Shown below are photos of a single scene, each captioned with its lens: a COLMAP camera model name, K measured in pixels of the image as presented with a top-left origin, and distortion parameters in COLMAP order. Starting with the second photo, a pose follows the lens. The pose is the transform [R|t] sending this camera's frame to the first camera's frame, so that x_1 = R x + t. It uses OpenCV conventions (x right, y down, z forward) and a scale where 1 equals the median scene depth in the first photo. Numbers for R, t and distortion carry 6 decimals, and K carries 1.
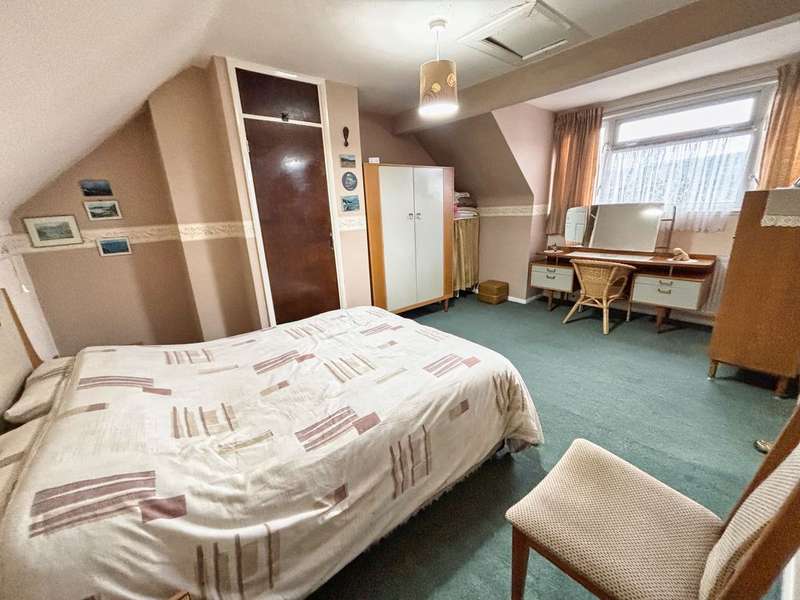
lens RADIAL K [[319.8, 0, 400.0], [0, 319.8, 300.0], [0, 0, 1]] dist [-0.001009, -0.000140]
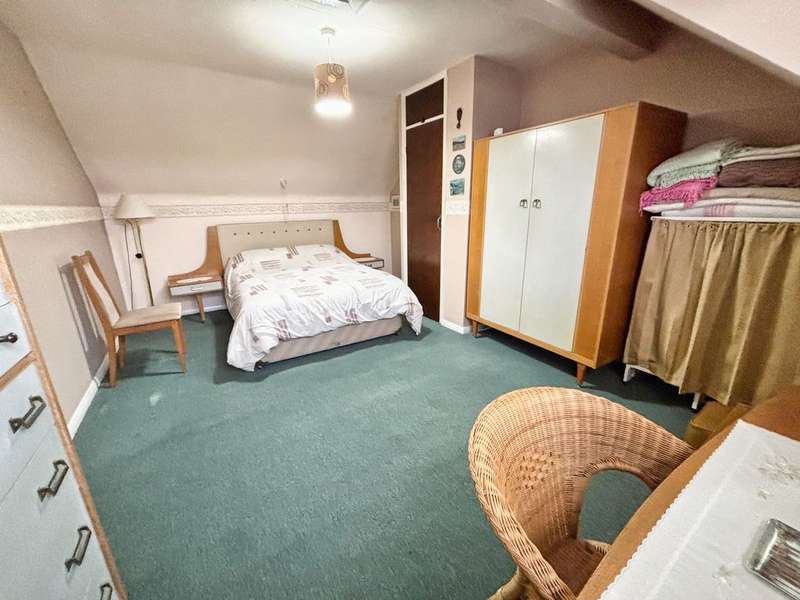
lens RADIAL K [[323.9, 0, 396.3], [0, 323.9, 296.4], [0, 0, 1]] dist [0.025834, -0.000232]
pose [[-0.123384, 0.316588, -0.940504, 0.942805], [-0.259035, 0.904614, 0.338489, -0.295594], [0.957955, 0.285387, -0.029608, 0.970514]]
